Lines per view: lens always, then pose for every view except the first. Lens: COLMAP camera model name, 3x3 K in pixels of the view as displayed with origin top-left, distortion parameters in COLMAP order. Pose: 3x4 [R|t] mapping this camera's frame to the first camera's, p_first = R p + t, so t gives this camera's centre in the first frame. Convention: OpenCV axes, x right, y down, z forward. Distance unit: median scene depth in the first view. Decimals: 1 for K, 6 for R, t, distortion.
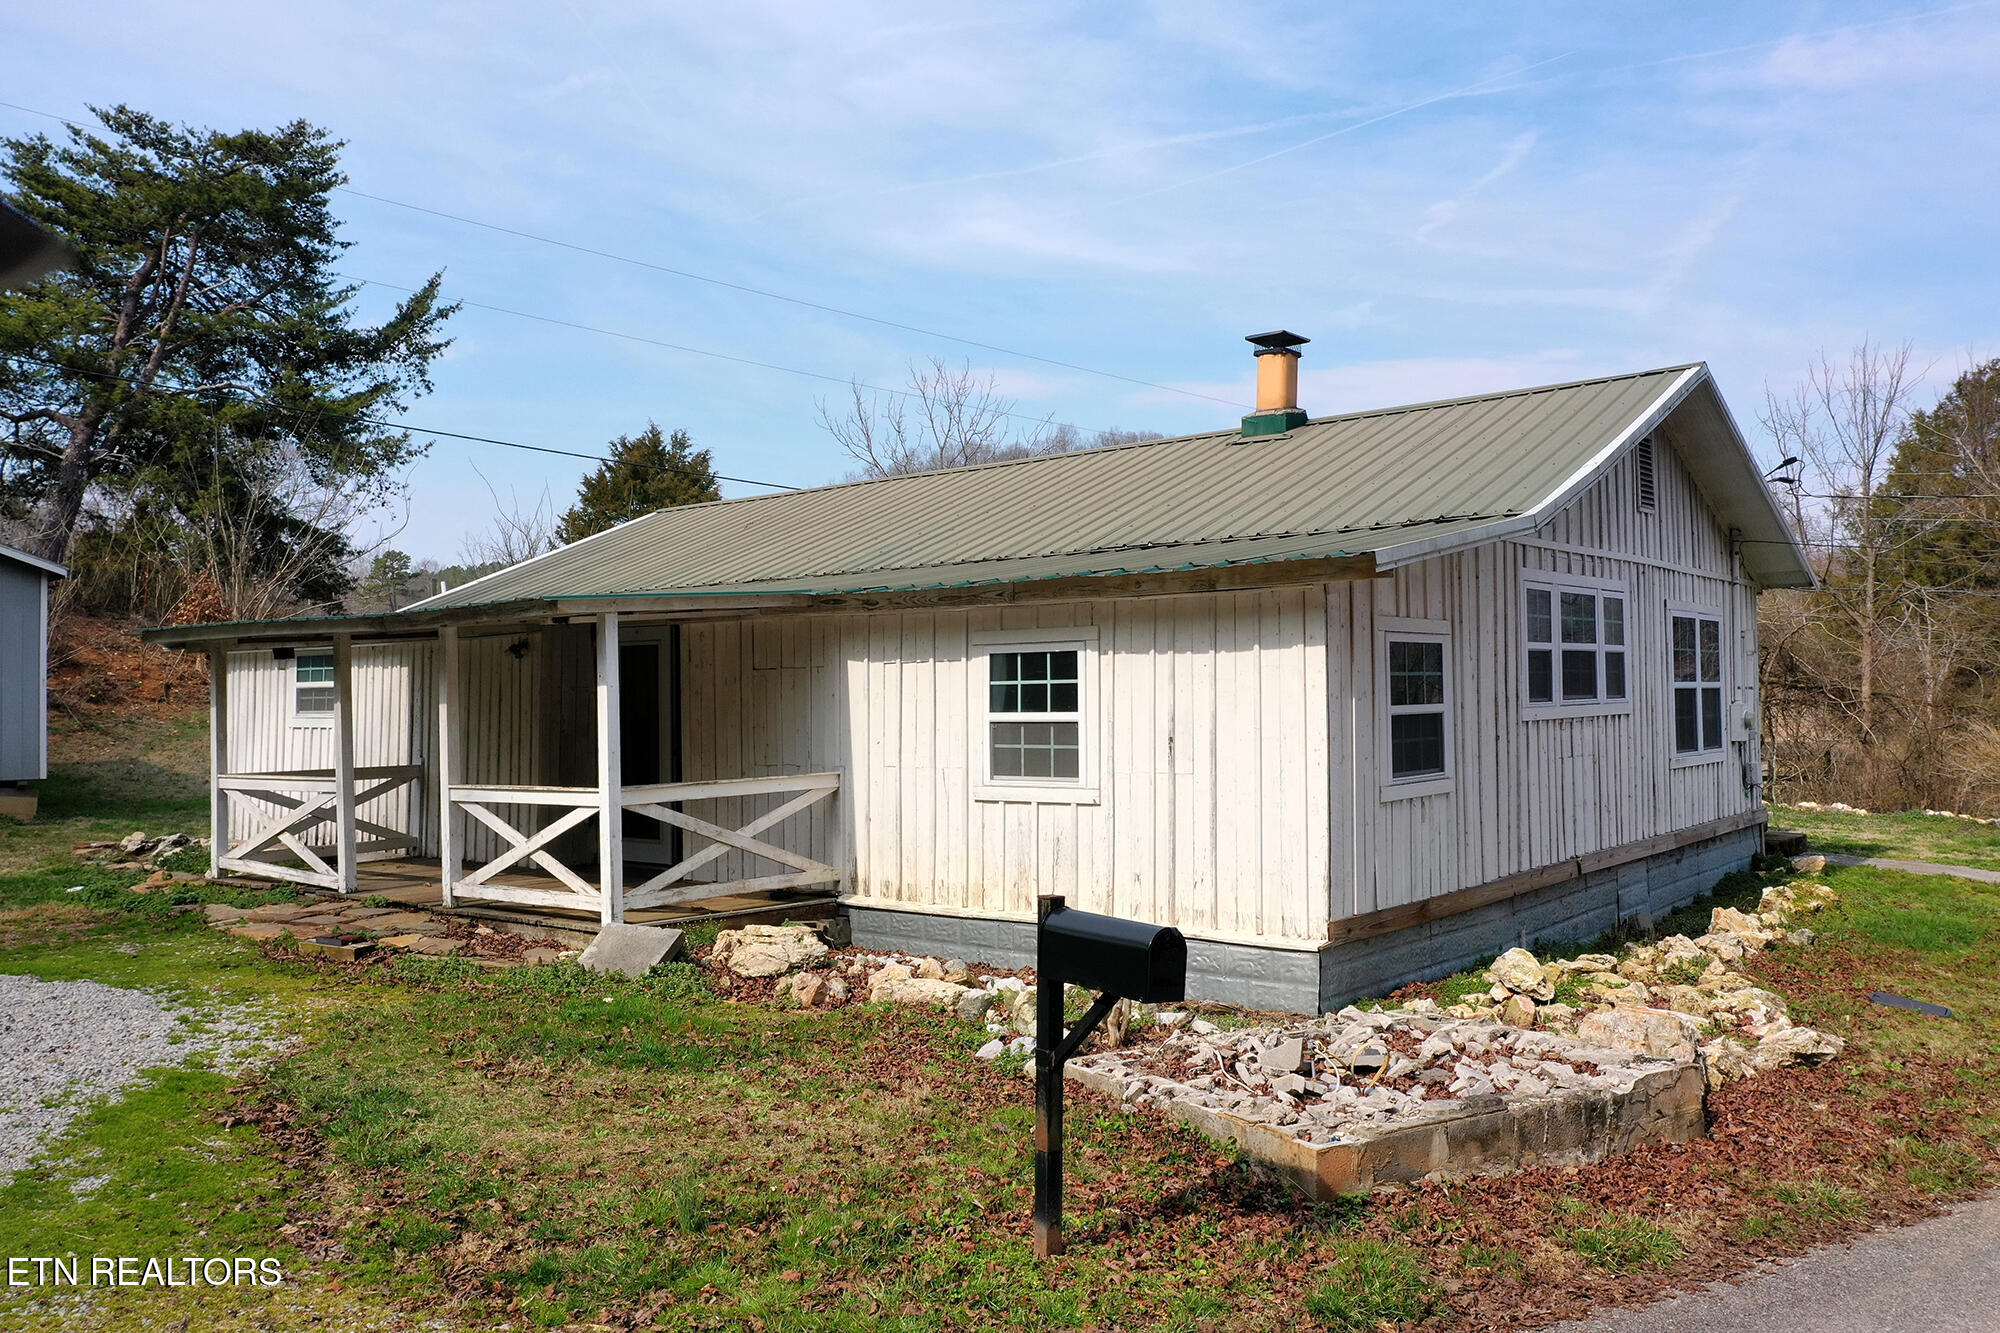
lens RADIAL K [[1593.5, 0, 1000.0], [0, 1593.5, 666.5], [0, 0, 1]] dist [0.006116, 0.004929]
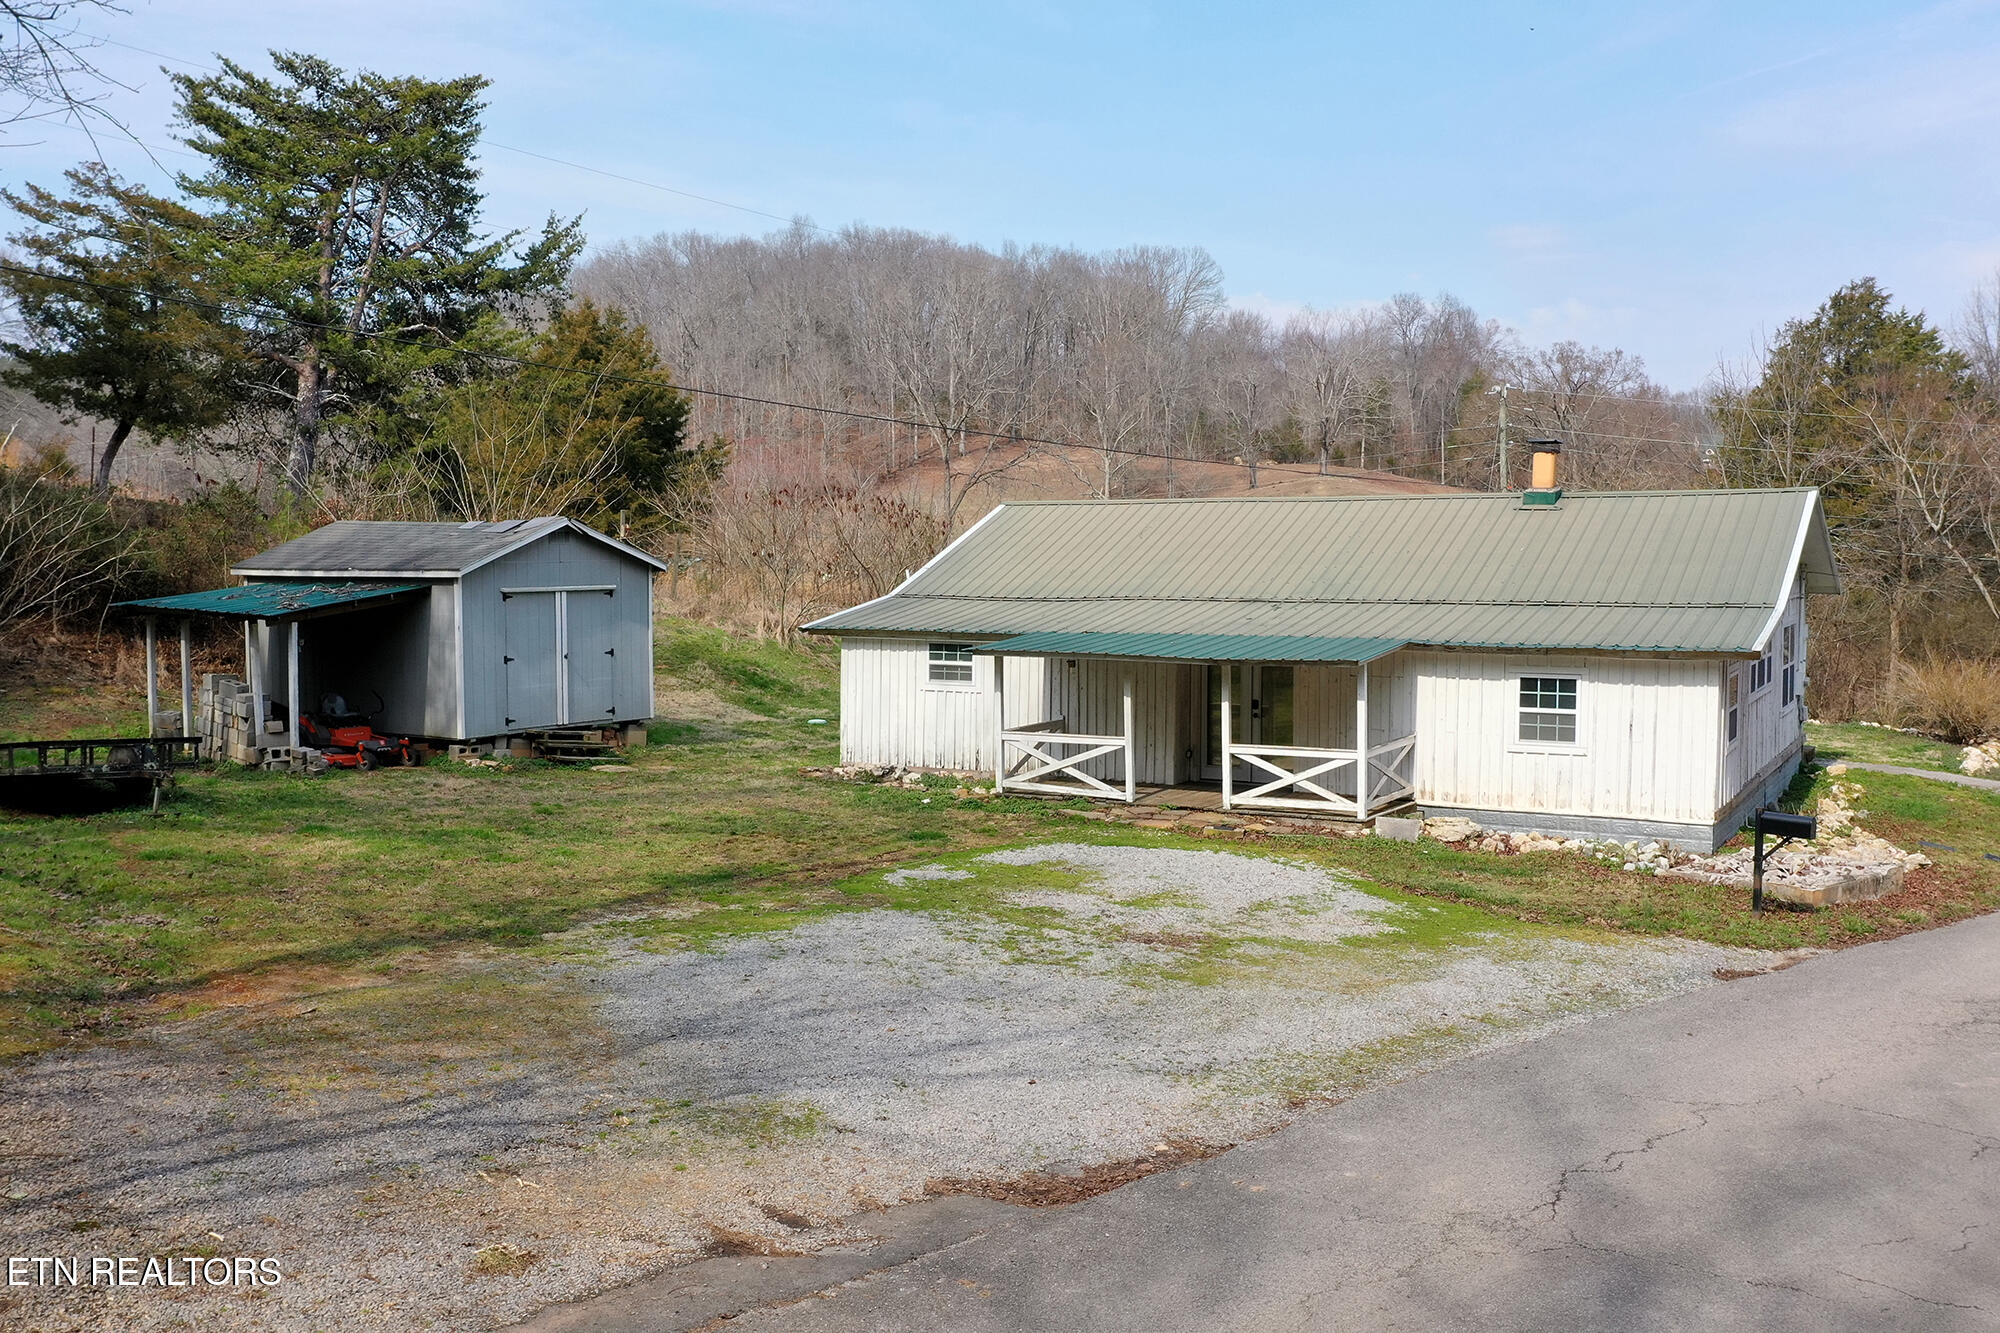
lens RADIAL K [[2009.5, 0, 1003.6], [0, 2009.5, 539.6], [0, 0, 1]] dist [0.003511, -0.005417]
pose [[0.983302, 0.010050, 0.181703, -1.083203], [-0.015072, 0.999541, 0.026277, -0.232928], [-0.181356, -0.028576, 0.983002, -1.310623]]
